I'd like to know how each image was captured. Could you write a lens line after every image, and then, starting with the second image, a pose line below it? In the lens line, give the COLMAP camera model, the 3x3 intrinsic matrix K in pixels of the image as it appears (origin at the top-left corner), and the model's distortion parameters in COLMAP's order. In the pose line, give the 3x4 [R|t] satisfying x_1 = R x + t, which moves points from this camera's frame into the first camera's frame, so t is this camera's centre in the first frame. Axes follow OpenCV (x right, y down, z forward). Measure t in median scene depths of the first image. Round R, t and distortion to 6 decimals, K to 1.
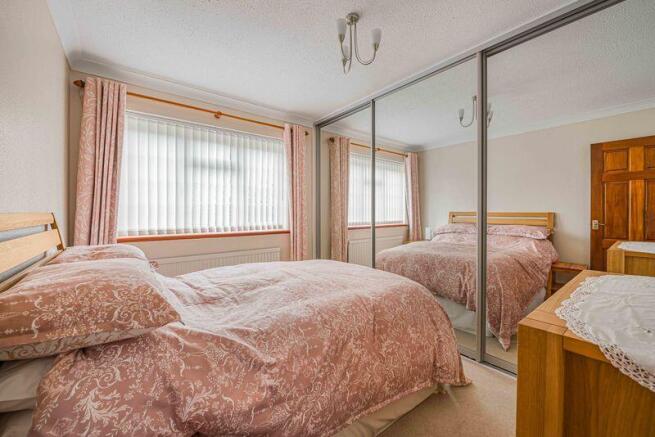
lens RADIAL K [[265.1, 0, 331.3], [0, 265.1, 212.6], [0, 0, 1]] dist [-0.011903, -0.000127]
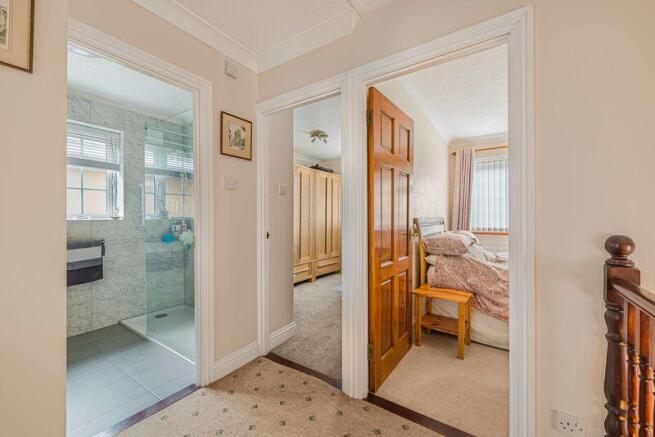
lens RADIAL K [[265.1, 0, 332.7], [0, 265.1, 218.4], [0, 0, 1]] dist [-0.011903, -0.000127]
pose [[0.326560, 0.003607, -0.945170, 0.461861], [0.001689, 0.999989, 0.004400, -0.002959], [0.945175, -0.003034, 0.326550, -0.384549]]
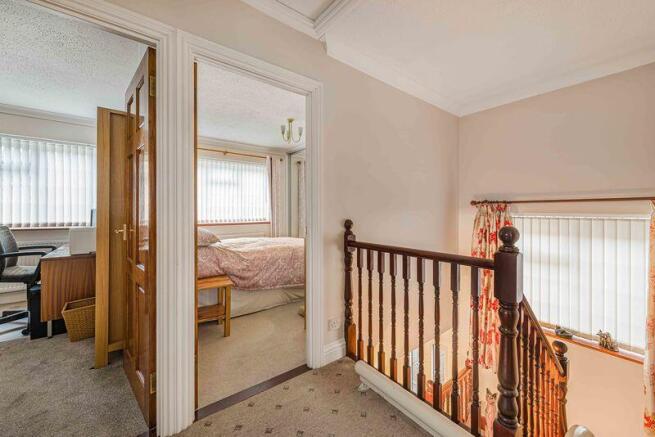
lens RADIAL K [[244.5, 0, 325.6], [0, 244.5, 212.3], [0, 0, 1]] dist [0.003098, 0.000056]
pose [[0.999988, 0.002260, 0.004249, 0.208969], [-0.002304, 0.999944, 0.010337, -0.004955], [-0.004225, -0.010347, 0.999938, -0.577203]]
